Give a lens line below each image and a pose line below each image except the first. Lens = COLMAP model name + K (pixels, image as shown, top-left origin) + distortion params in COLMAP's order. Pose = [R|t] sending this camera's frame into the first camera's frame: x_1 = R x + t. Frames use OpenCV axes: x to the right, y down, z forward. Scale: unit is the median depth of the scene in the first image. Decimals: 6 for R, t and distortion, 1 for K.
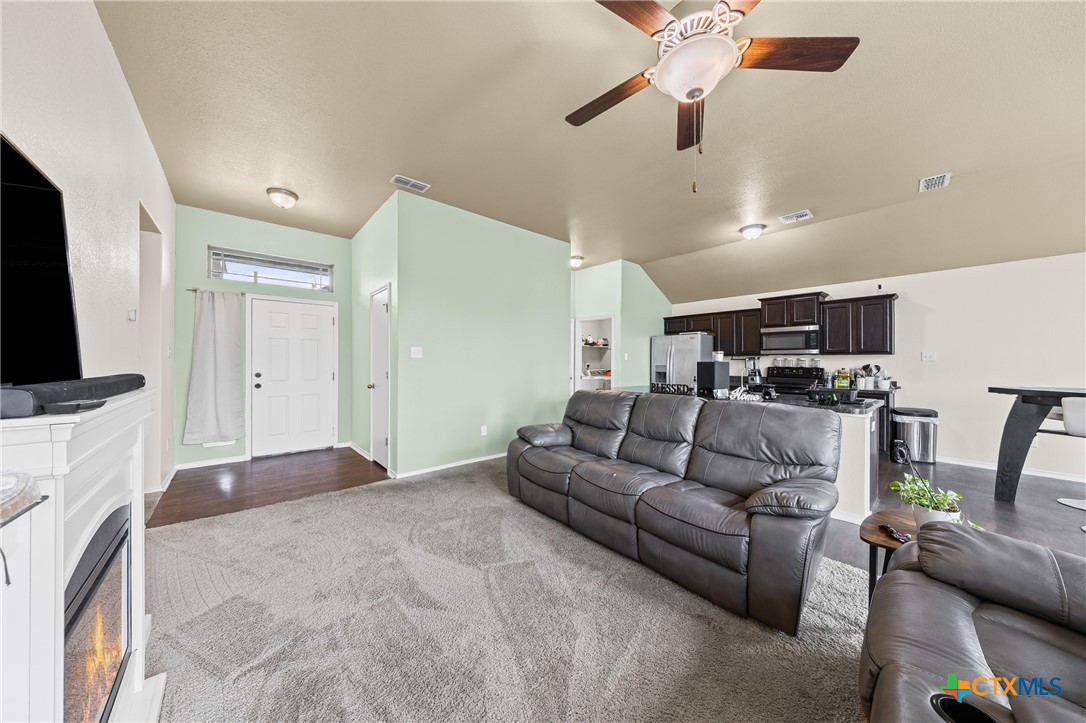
lens RADIAL K [[360.9, 0, 540.6], [0, 360.9, 360.3], [0, 0, 1]] dist [-0.000257, -0.000017]
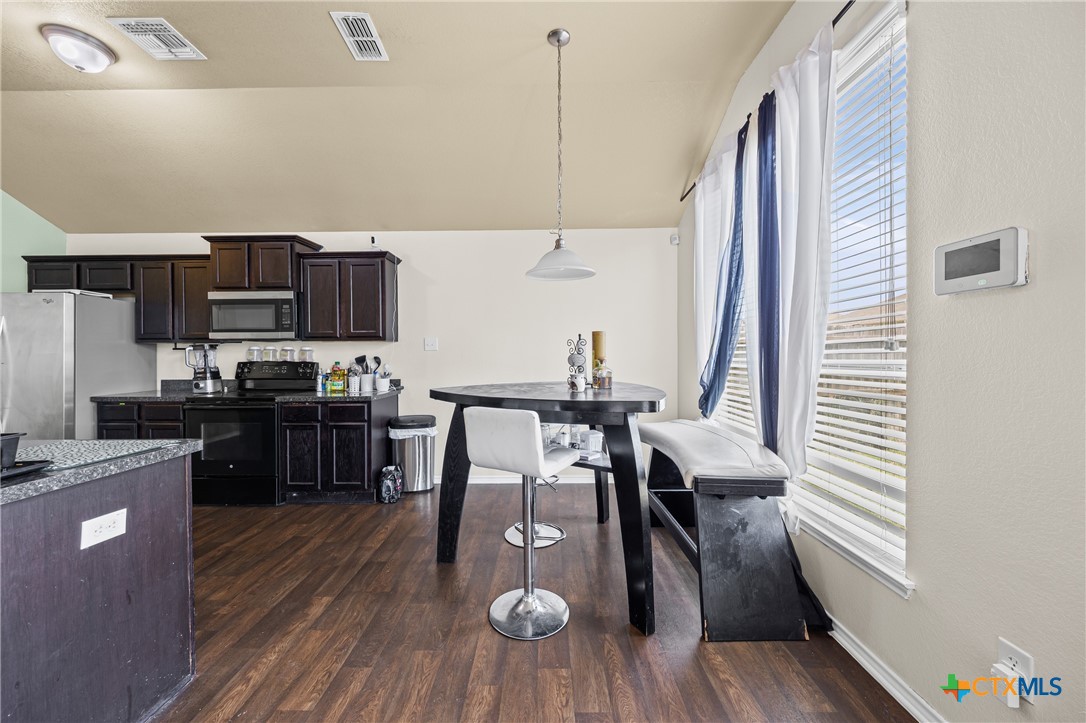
lens RADIAL K [[405.6, 0, 543.1], [0, 405.6, 354.8], [0, 0, 1]] dist [-0.009482, -0.000002]
pose [[0.663764, -0.010214, 0.747873, 0.541153], [0.005884, 0.999947, 0.008434, 0.005172], [-0.747919, -0.001198, 0.663789, 0.245462]]
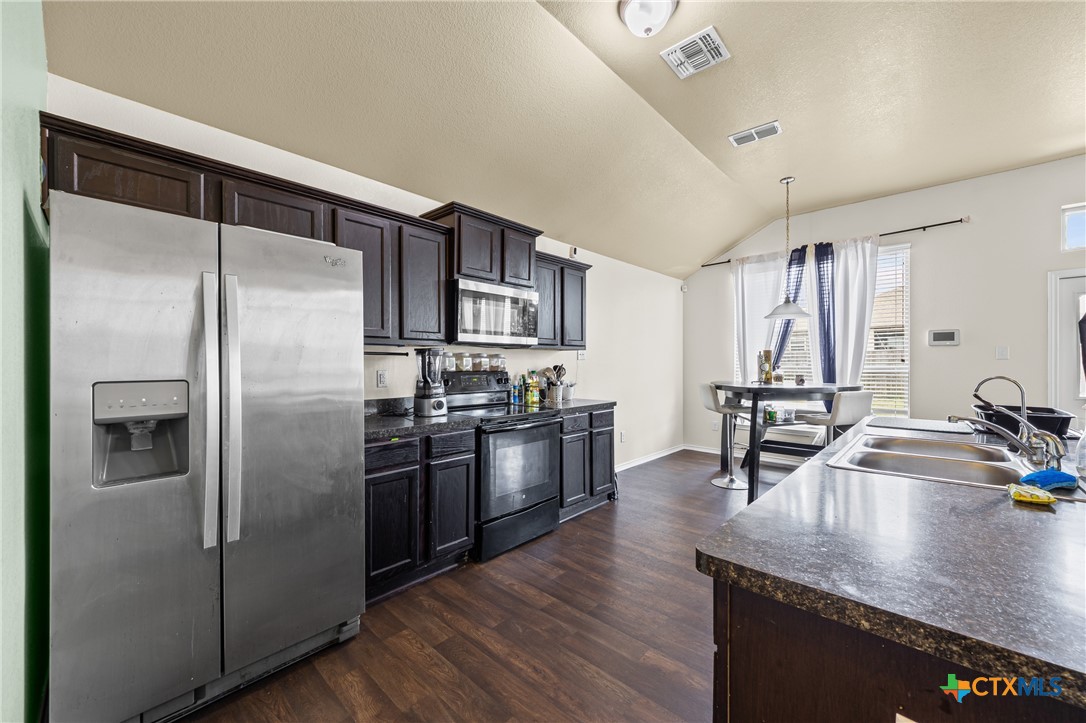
lens RADIAL K [[418.3, 0, 541.6], [0, 418.3, 363.1], [0, 0, 1]] dist [0.001885, 0.000113]
pose [[-0.096087, -0.002753, 0.995369, 0.146163], [-0.002414, 0.999994, 0.002533, 0.006697], [-0.995370, -0.002160, -0.096093, 1.050446]]
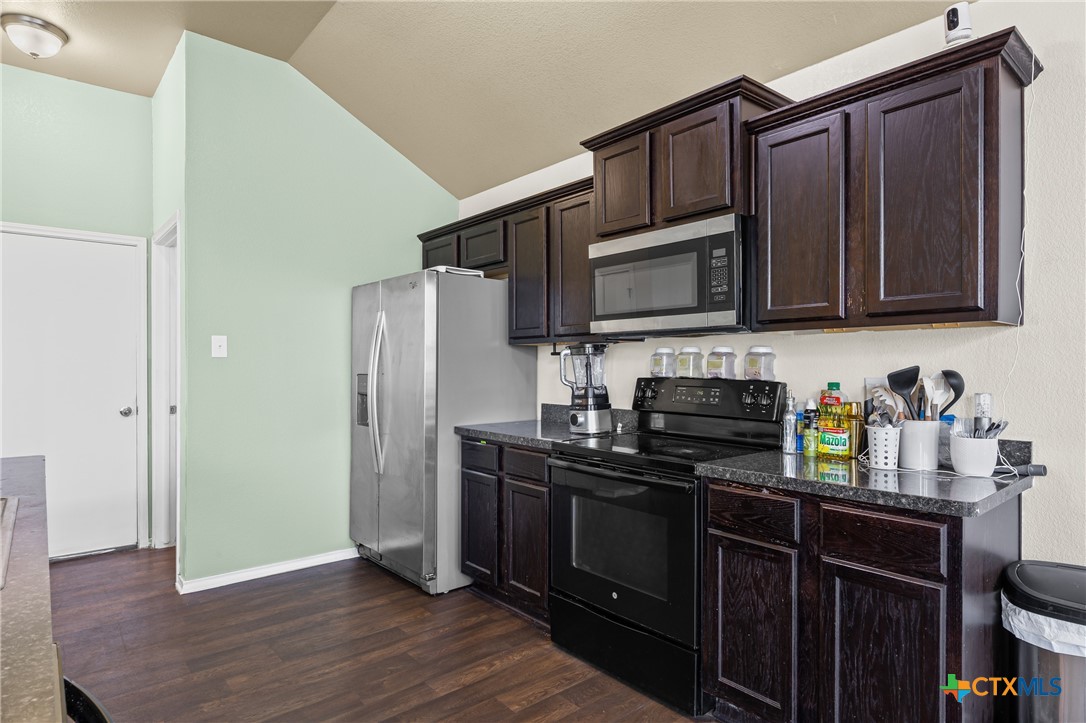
lens RADIAL K [[596.7, 0, 537.4], [0, 596.7, 370.8], [0, 0, 1]] dist [0.001004, 0.000890]
pose [[0.999744, -0.004674, -0.022157, 0.638451], [0.004953, 0.999909, 0.012553, 0.006949], [0.022097, -0.012659, 0.999676, 0.575737]]
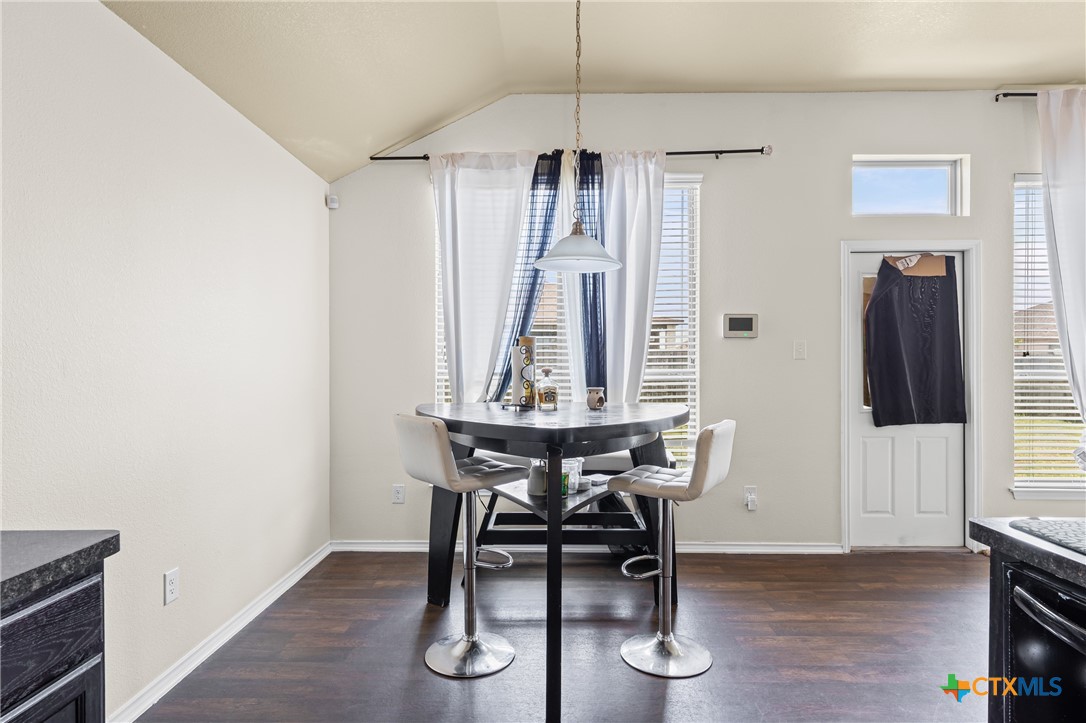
lens RADIAL K [[580.9, 0, 545.7], [0, 580.9, 366.2], [0, 0, 1]] dist [0.003573, 0.000027]
pose [[-0.746026, -0.003067, 0.665910, 0.563159], [-0.003069, 0.999995, 0.001167, 0.008380], [-0.665910, -0.001173, -0.746031, 0.915775]]
